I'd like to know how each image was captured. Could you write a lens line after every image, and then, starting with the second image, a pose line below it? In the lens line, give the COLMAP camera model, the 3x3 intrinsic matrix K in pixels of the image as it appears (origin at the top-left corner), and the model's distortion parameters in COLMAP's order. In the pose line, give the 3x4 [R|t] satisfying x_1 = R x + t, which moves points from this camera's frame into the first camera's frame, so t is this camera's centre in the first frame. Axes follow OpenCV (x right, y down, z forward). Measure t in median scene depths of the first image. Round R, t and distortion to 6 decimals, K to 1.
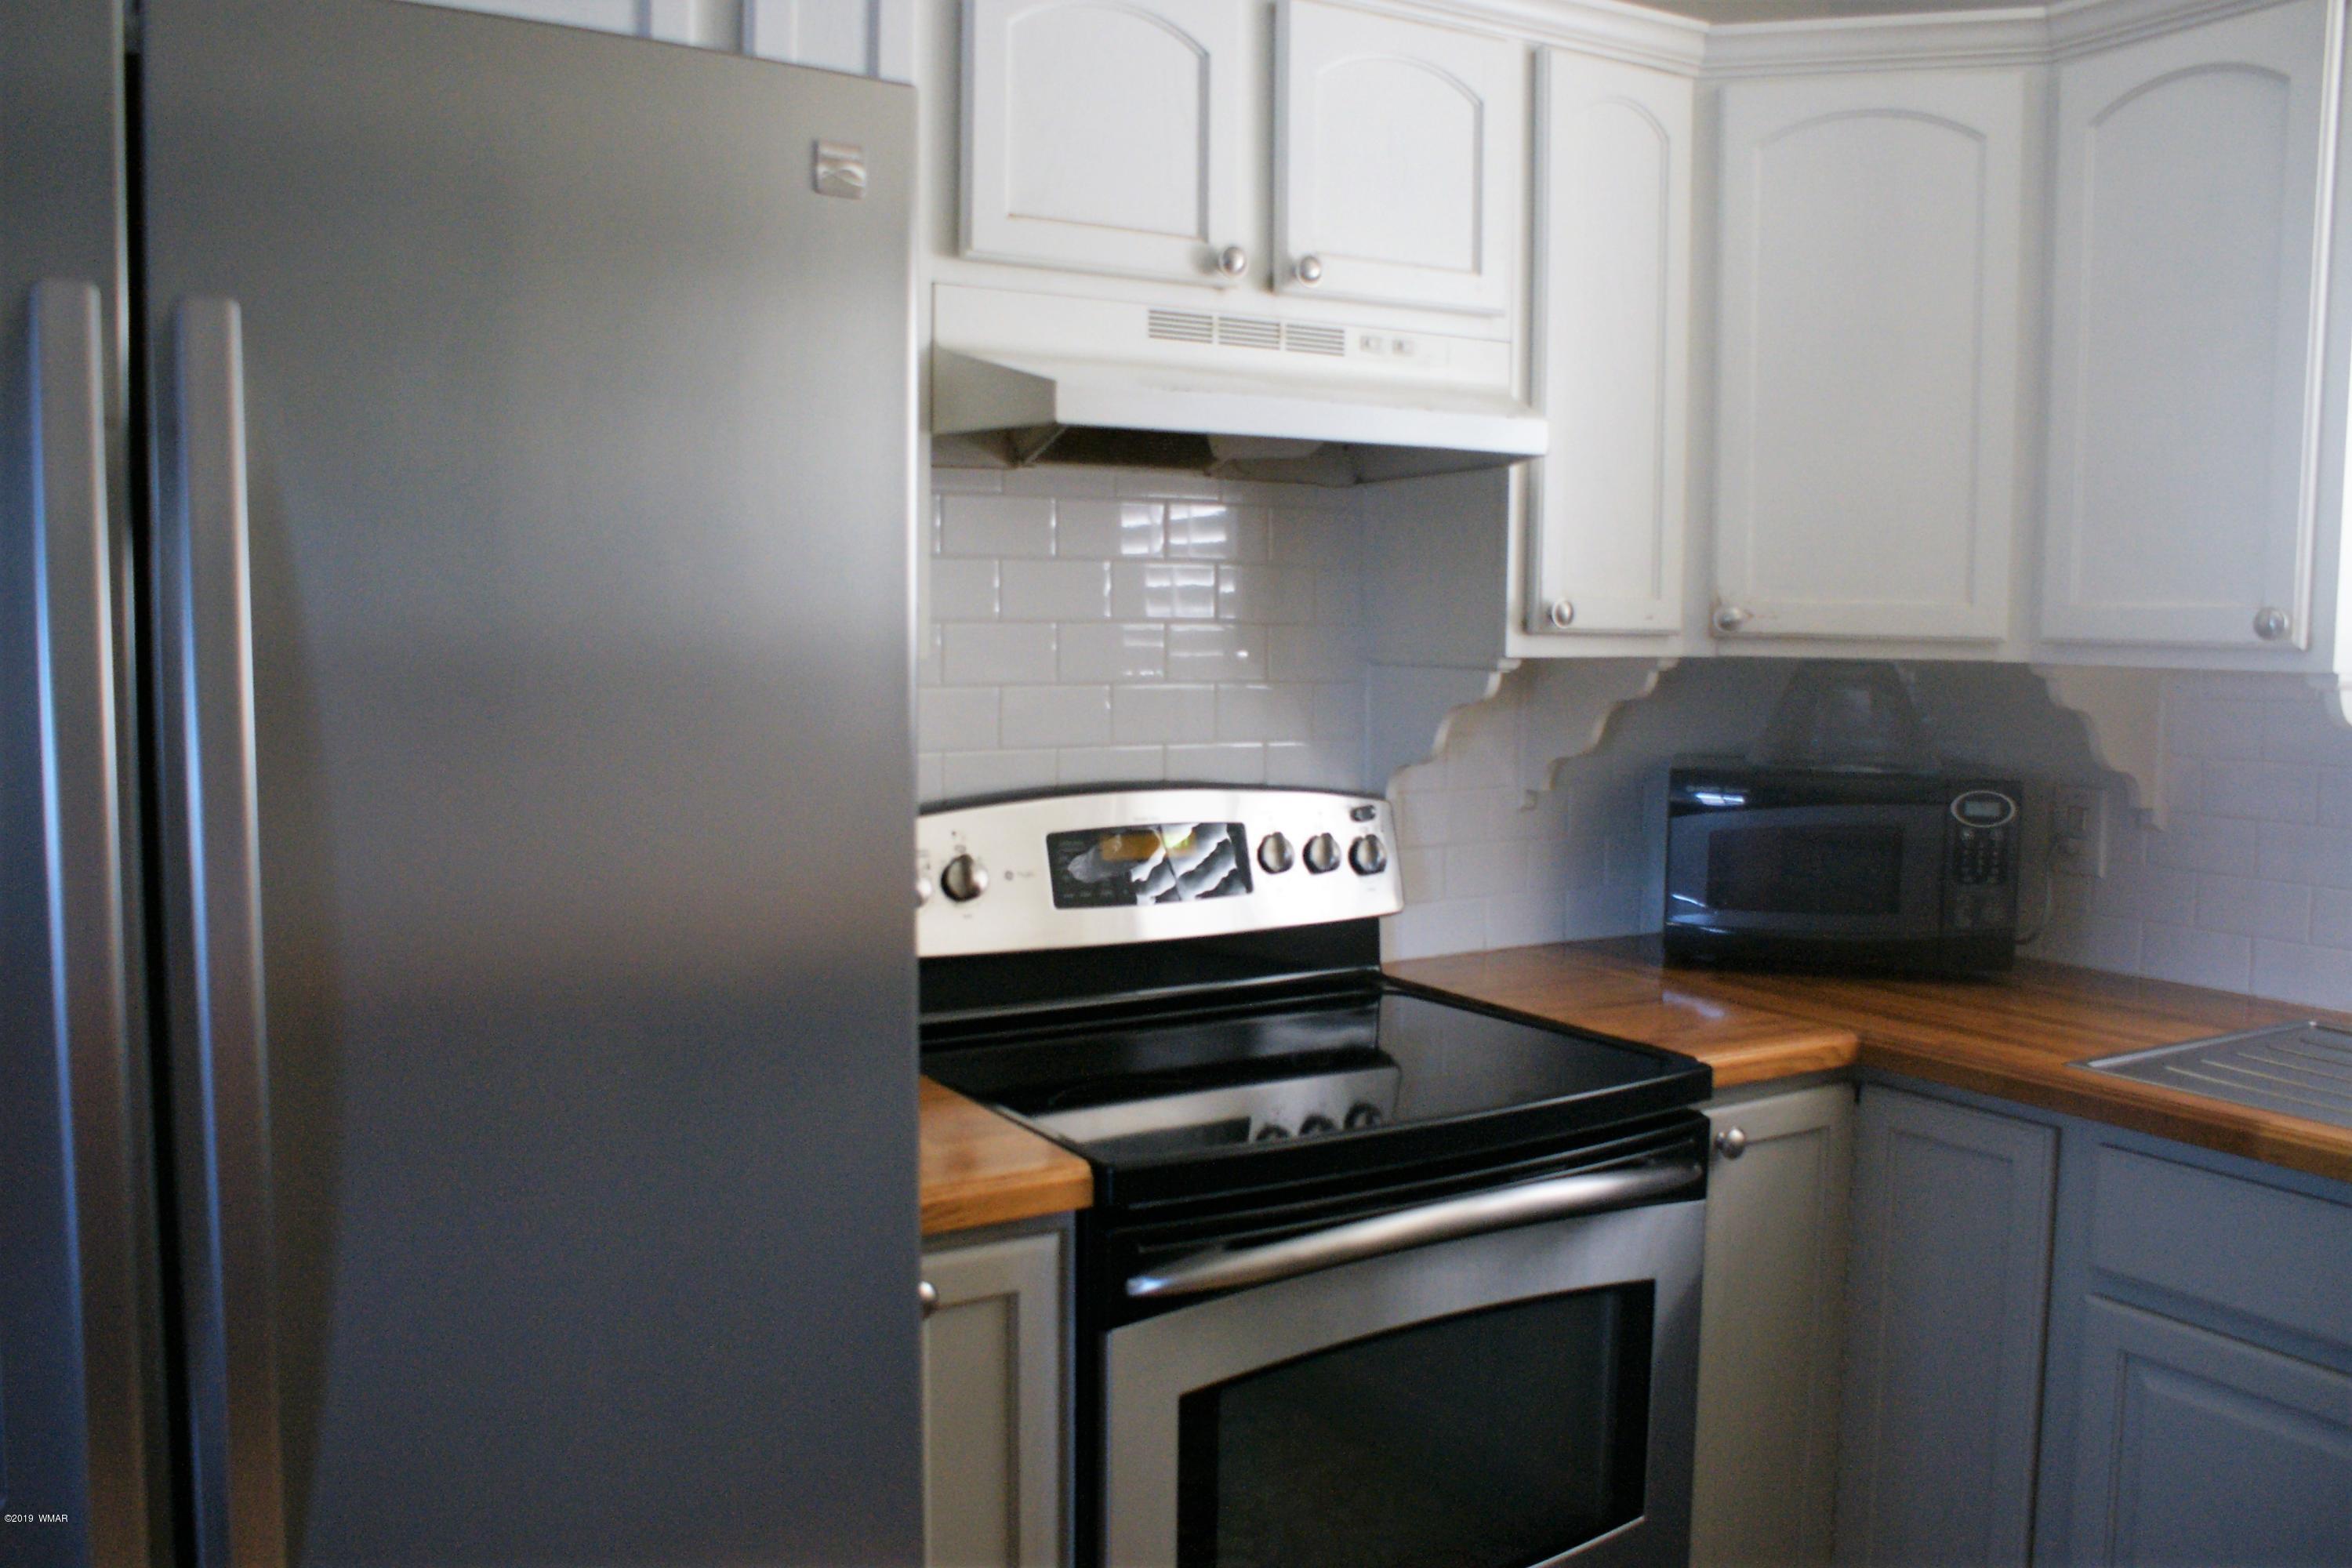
lens RADIAL K [[1859.8, 0, 1188.8], [0, 1859.8, 789.9], [0, 0, 1]] dist [-0.144457, 0.105132]
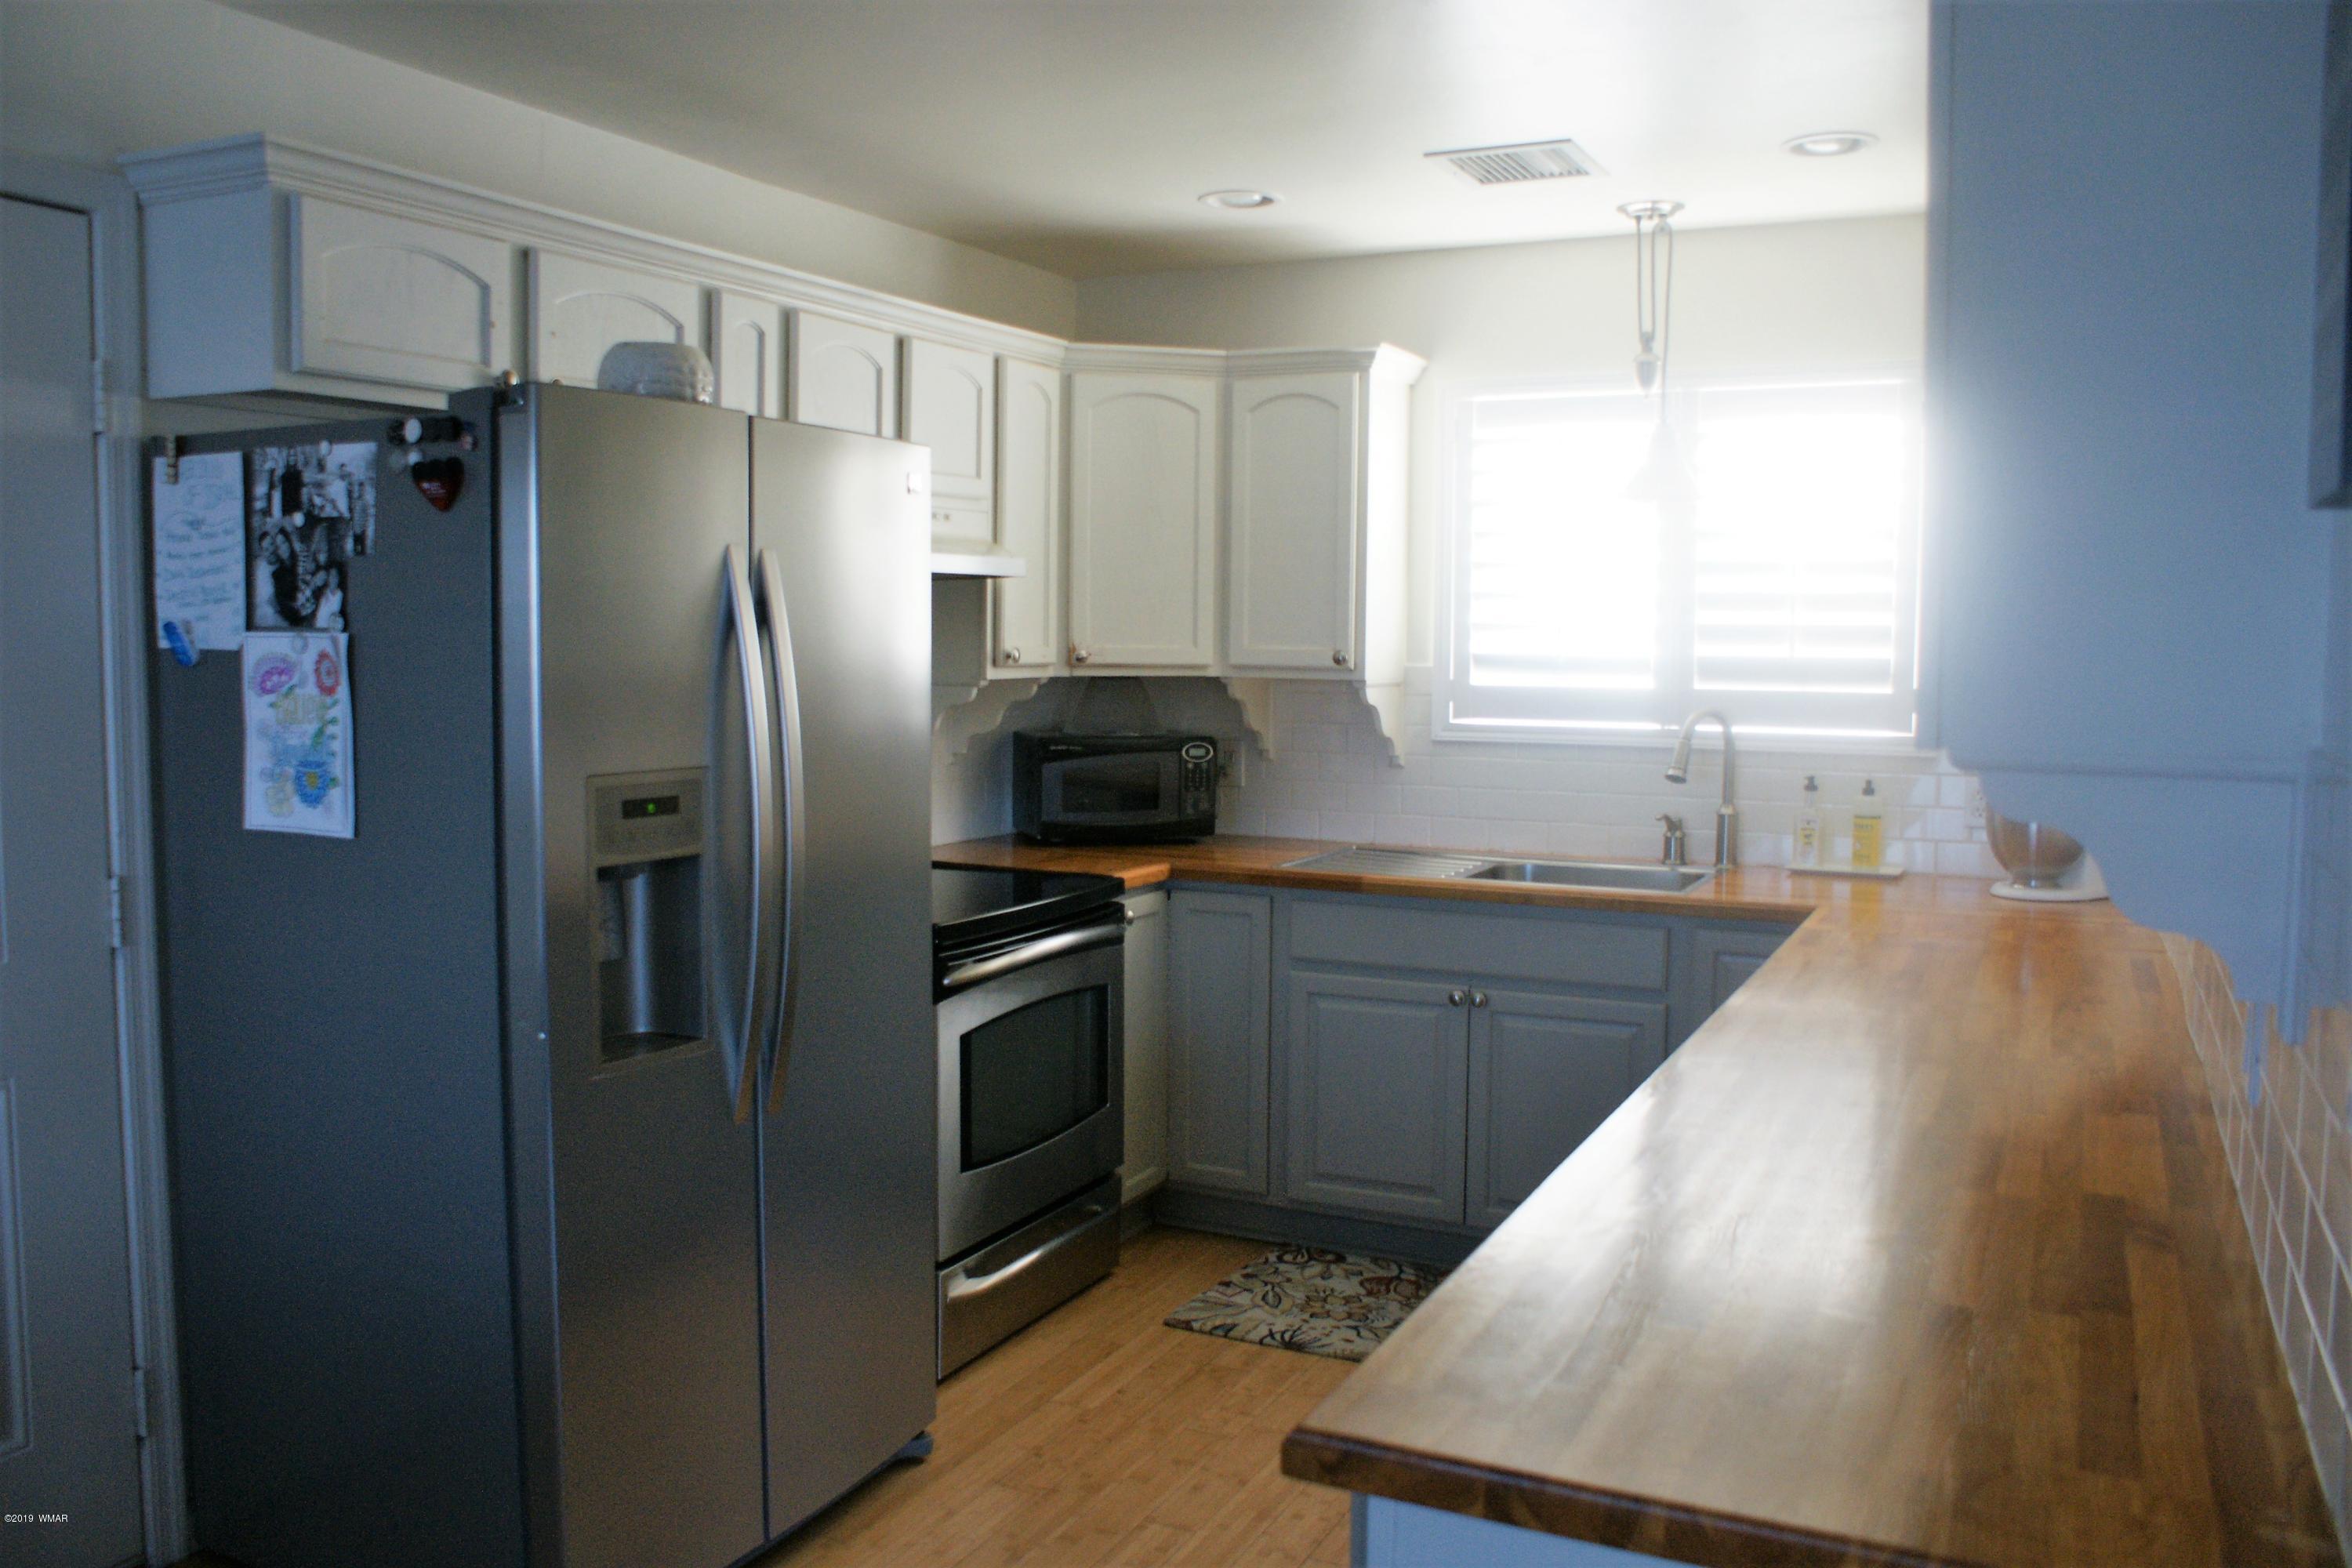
lens RADIAL K [[1859.8, 0, 1161.9], [0, 1859.8, 785.1], [0, 0, 1]] dist [-0.144457, 0.105132]
pose [[0.842716, -0.046107, 0.536381, -0.696262], [0.046562, 0.998835, 0.012704, 0.019897], [-0.536342, 0.014269, 0.843880, -0.687568]]
